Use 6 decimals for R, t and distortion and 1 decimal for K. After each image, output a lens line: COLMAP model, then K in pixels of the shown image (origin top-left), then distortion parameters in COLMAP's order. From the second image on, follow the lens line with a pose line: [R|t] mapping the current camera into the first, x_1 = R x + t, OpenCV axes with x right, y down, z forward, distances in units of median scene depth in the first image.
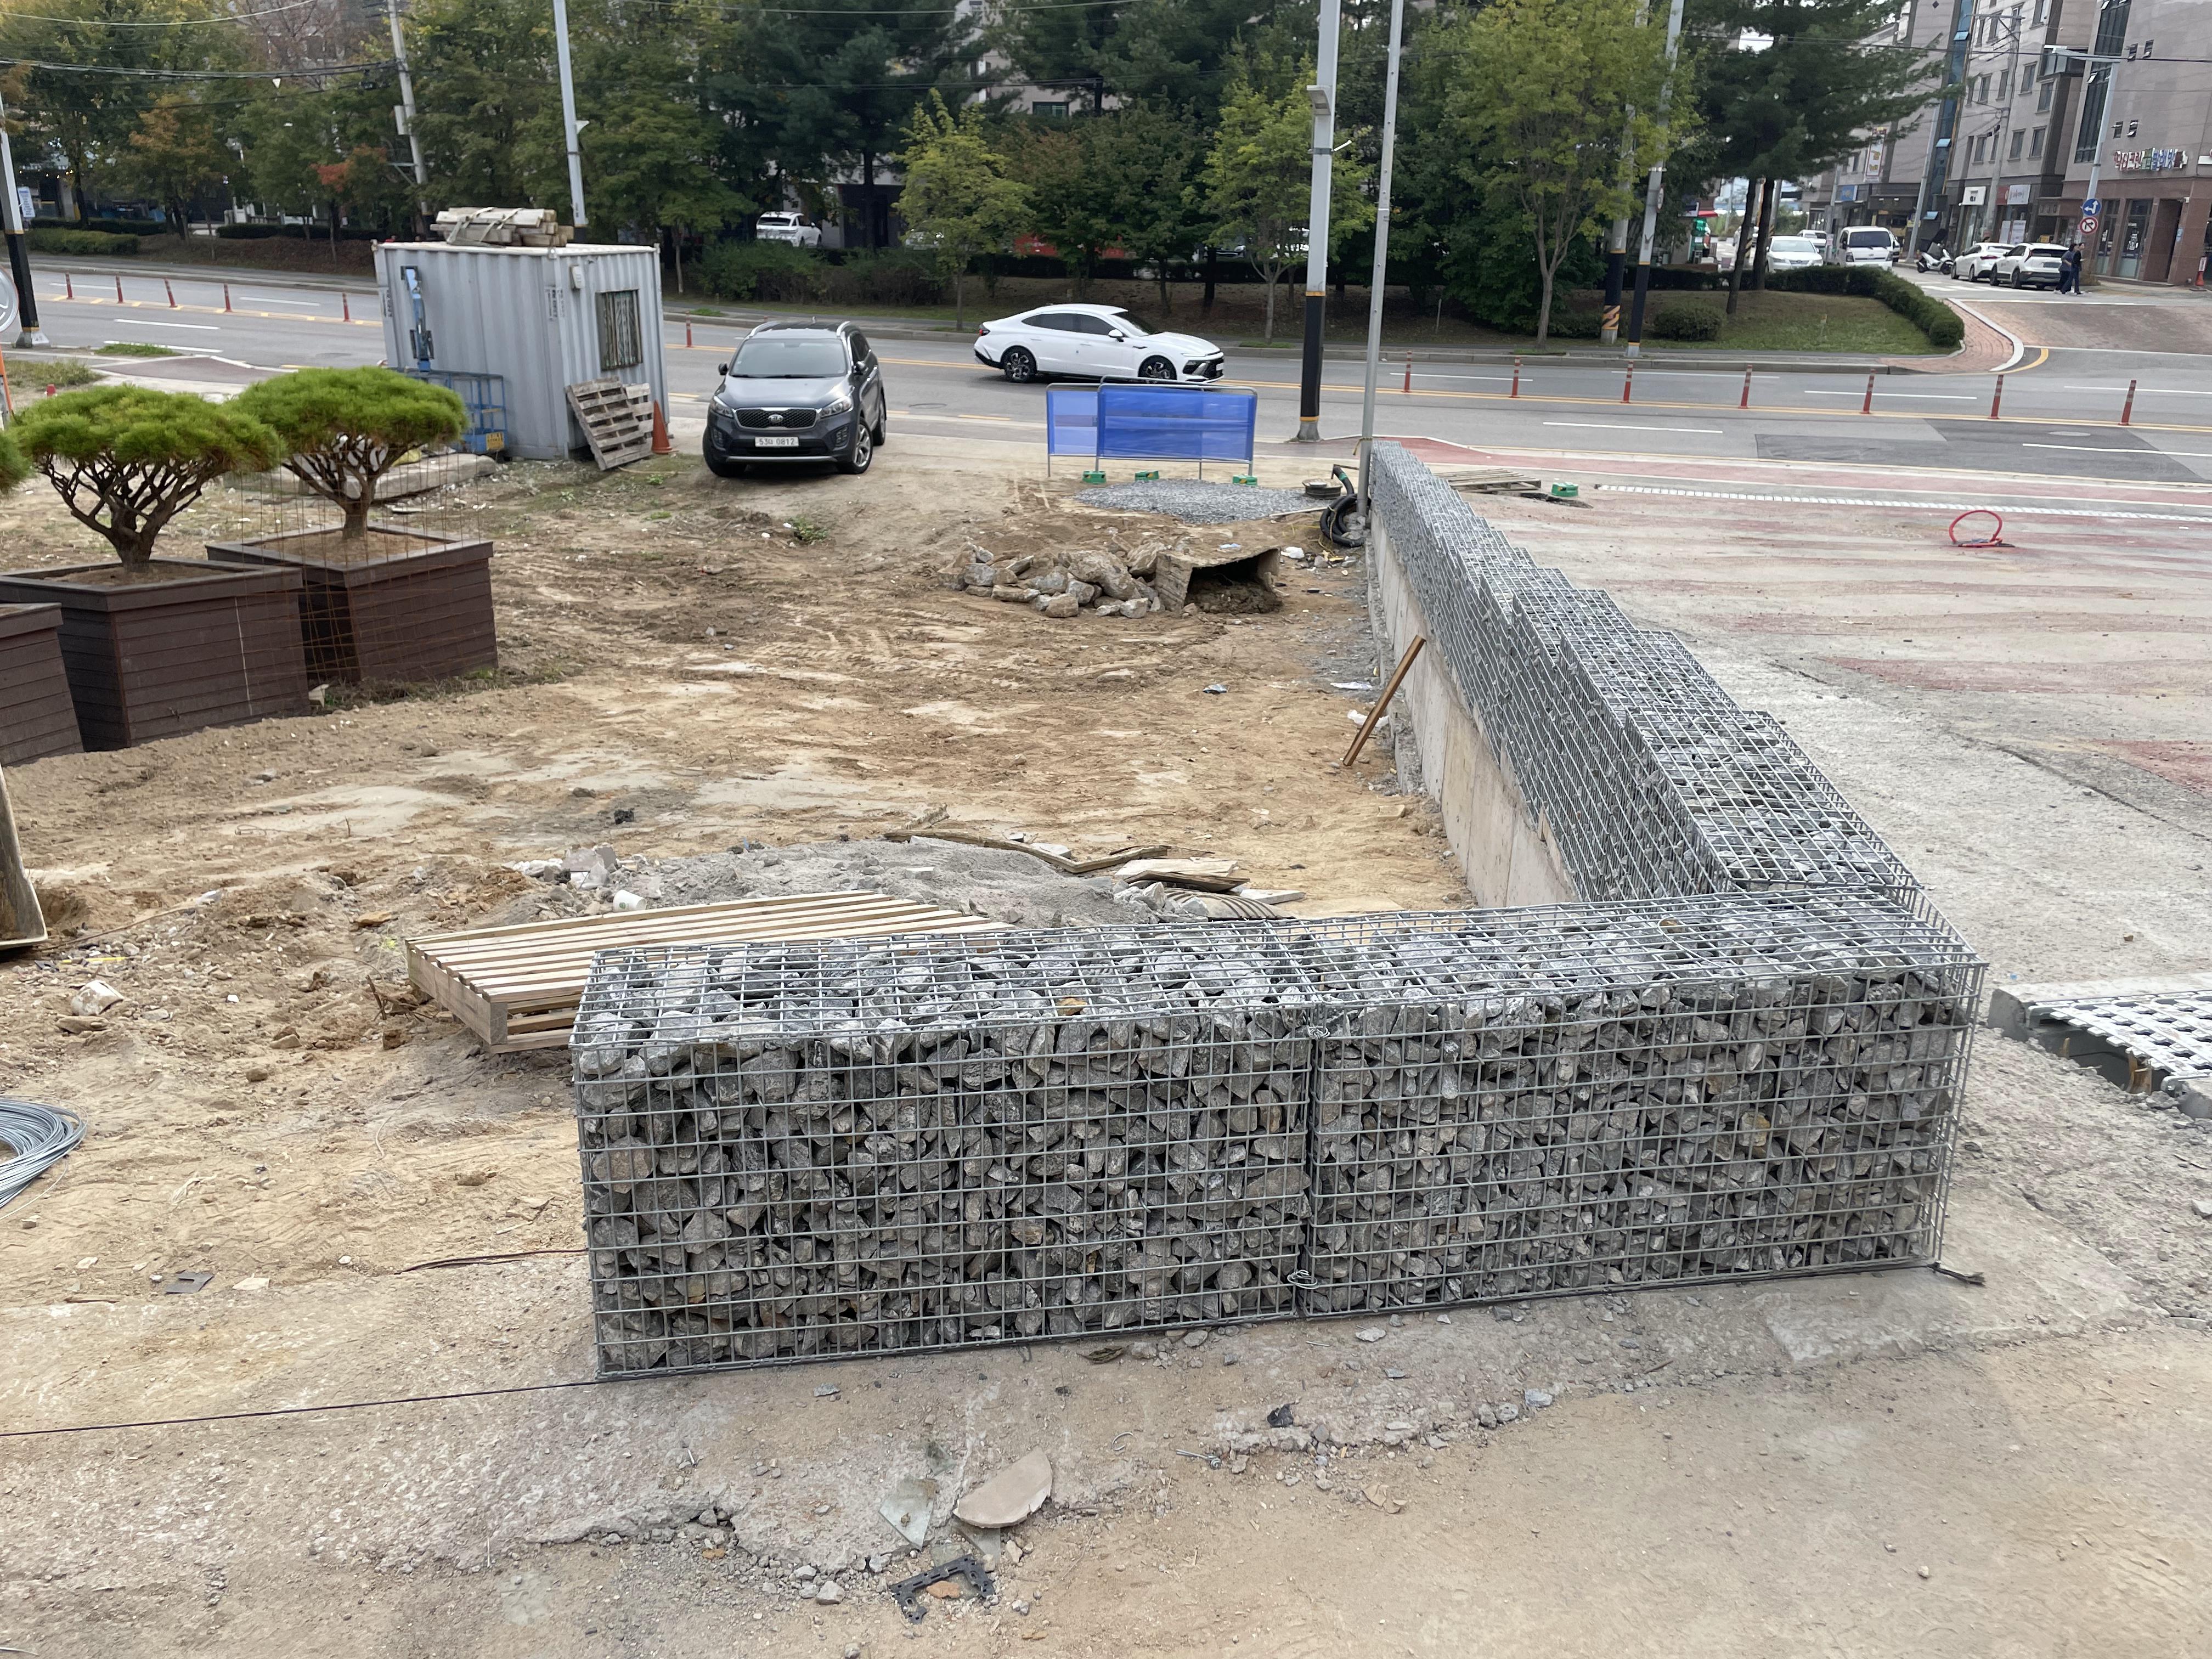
lens RADIAL K [[1665.3, 0, 1104.8], [0, 1665.3, 815.5], [0, 0, 1]] dist [0.088061, -0.111087]
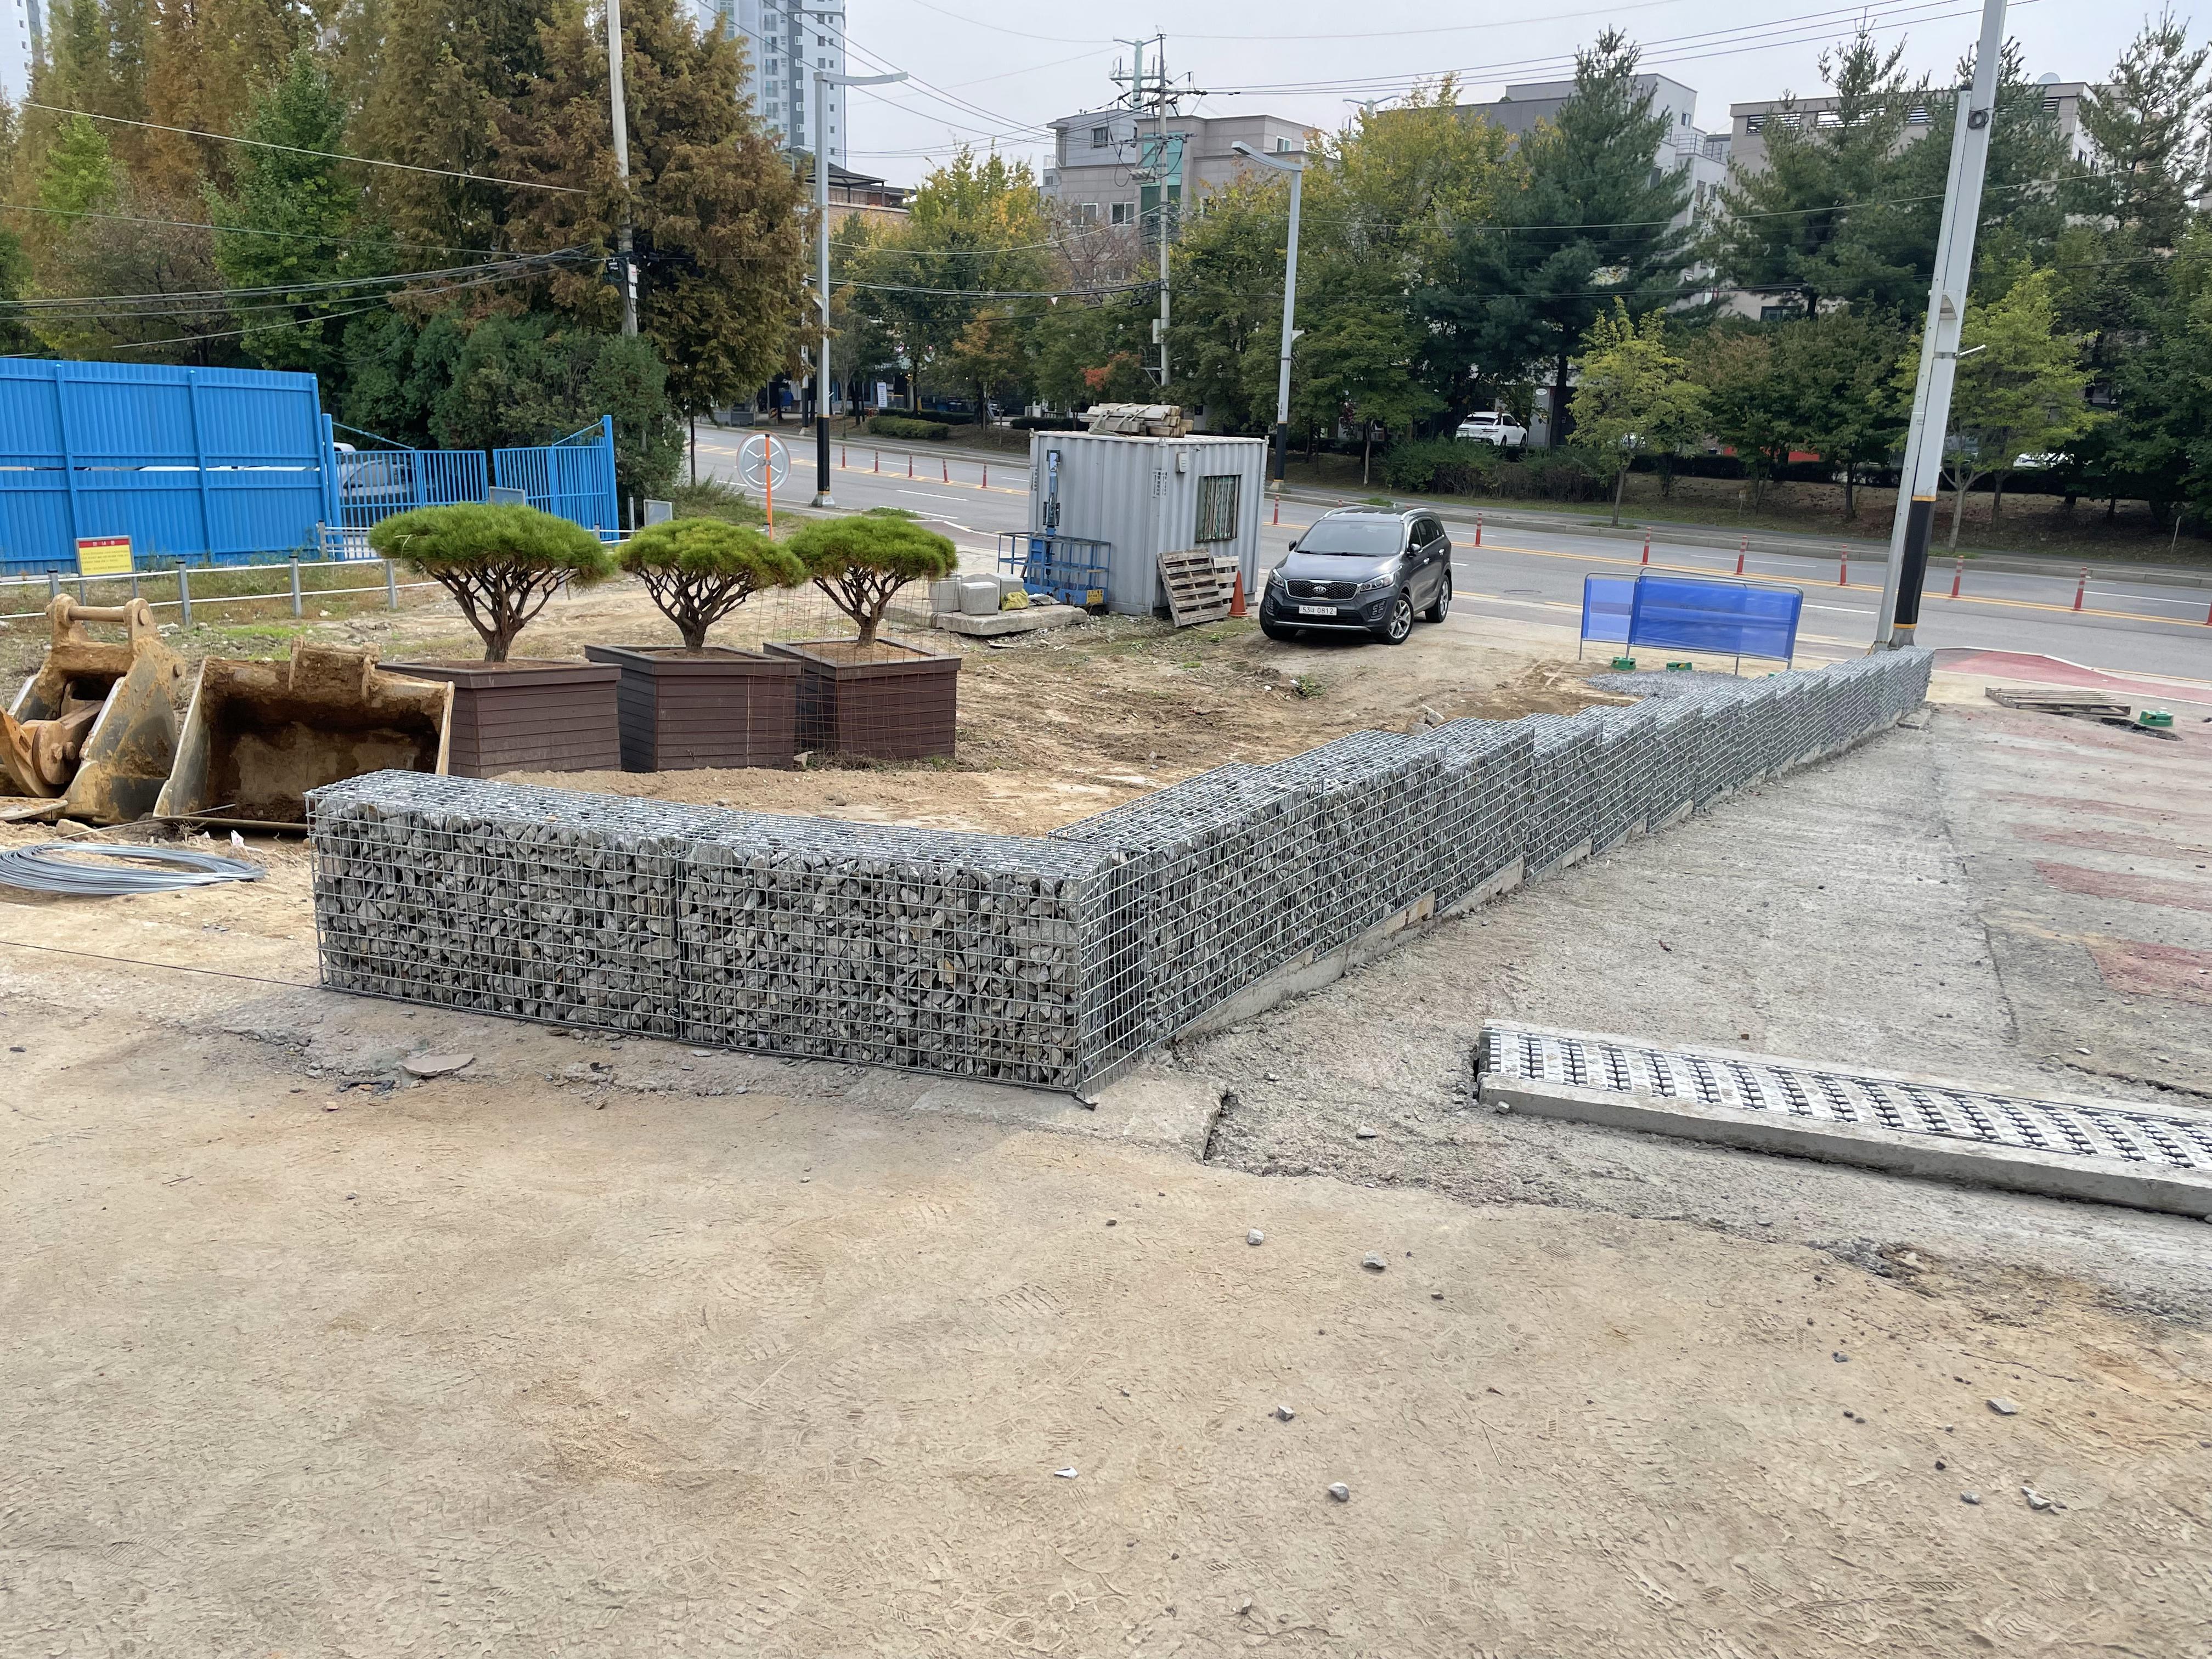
lens RADIAL K [[1665.3, 0, 1106.2], [0, 1665.3, 844.4], [0, 0, 1]] dist [0.088061, -0.111087]
pose [[0.909562, 0.122453, -0.397117, 0.128693], [-0.158624, 0.985550, -0.059414, 0.016090], [0.384103, 0.117032, 0.915843, -0.041626]]
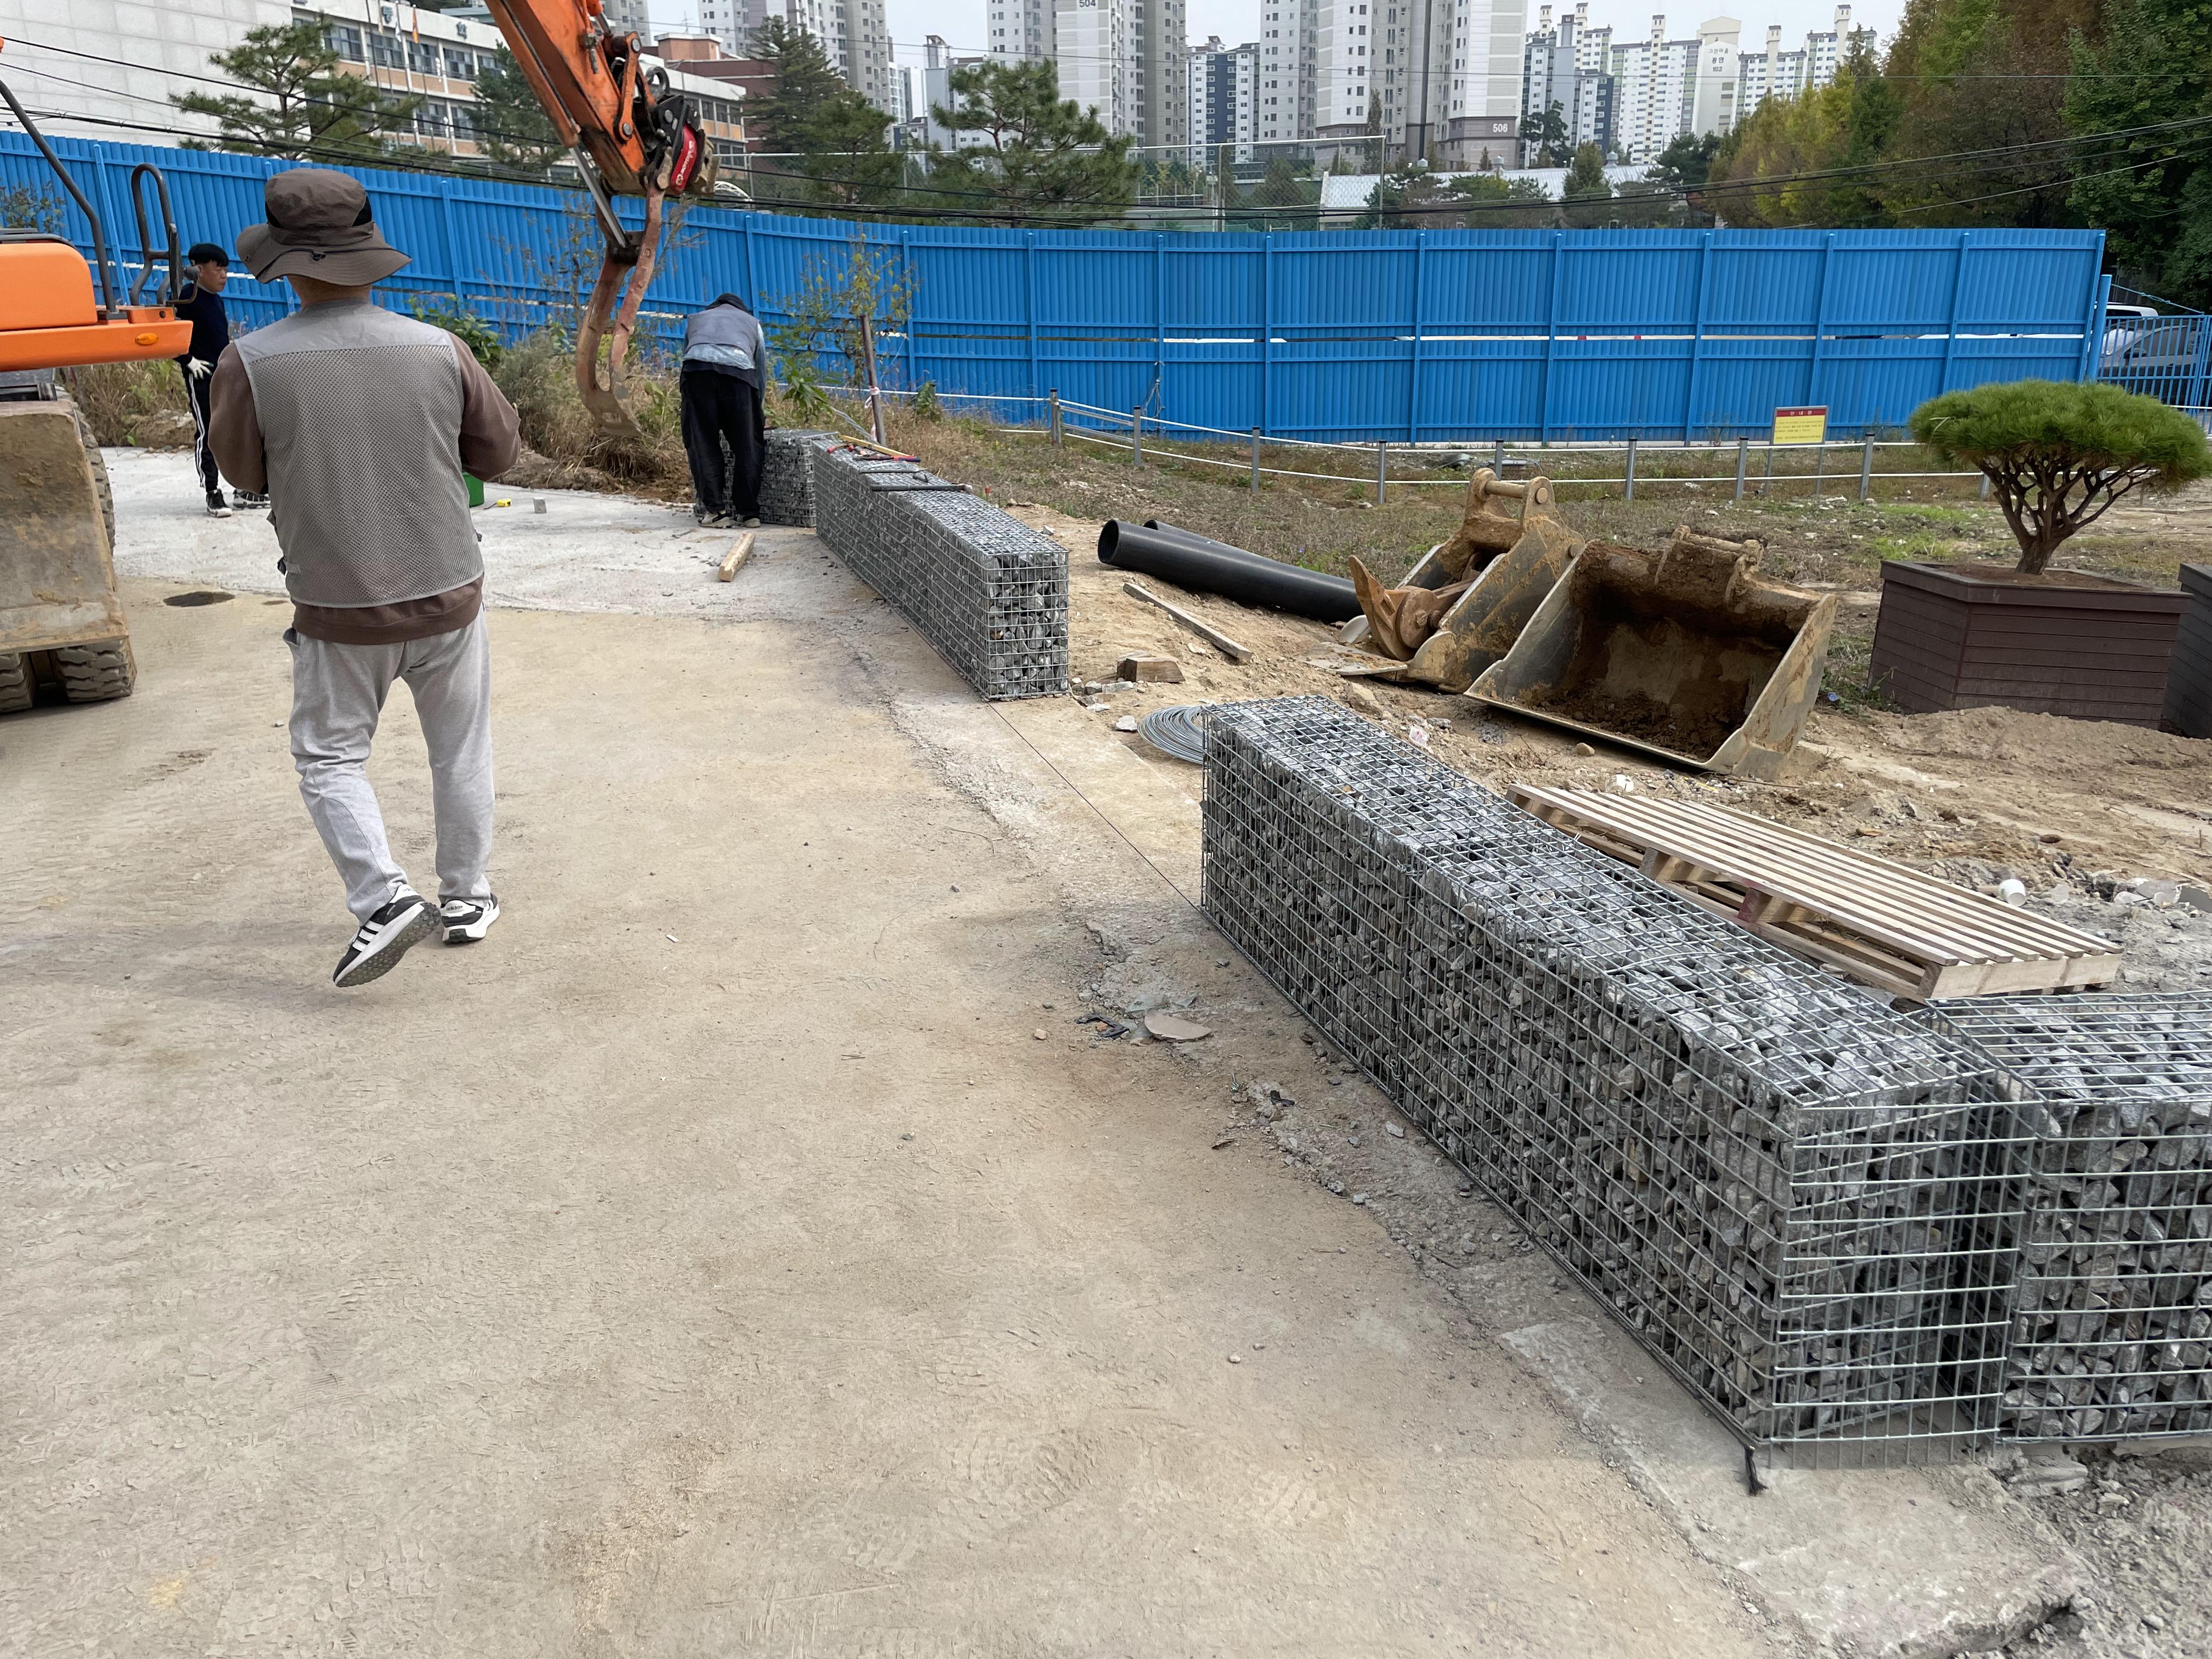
lens RADIAL K [[1665.3, 0, 1087.6], [0, 1665.3, 814.0], [0, 0, 1]] dist [0.088061, -0.111087]
pose [[0.144722, 0.302219, -0.942189, 0.138630], [-0.314939, 0.916761, 0.245687, -0.015985], [0.938013, 0.261176, 0.227856, 0.049600]]
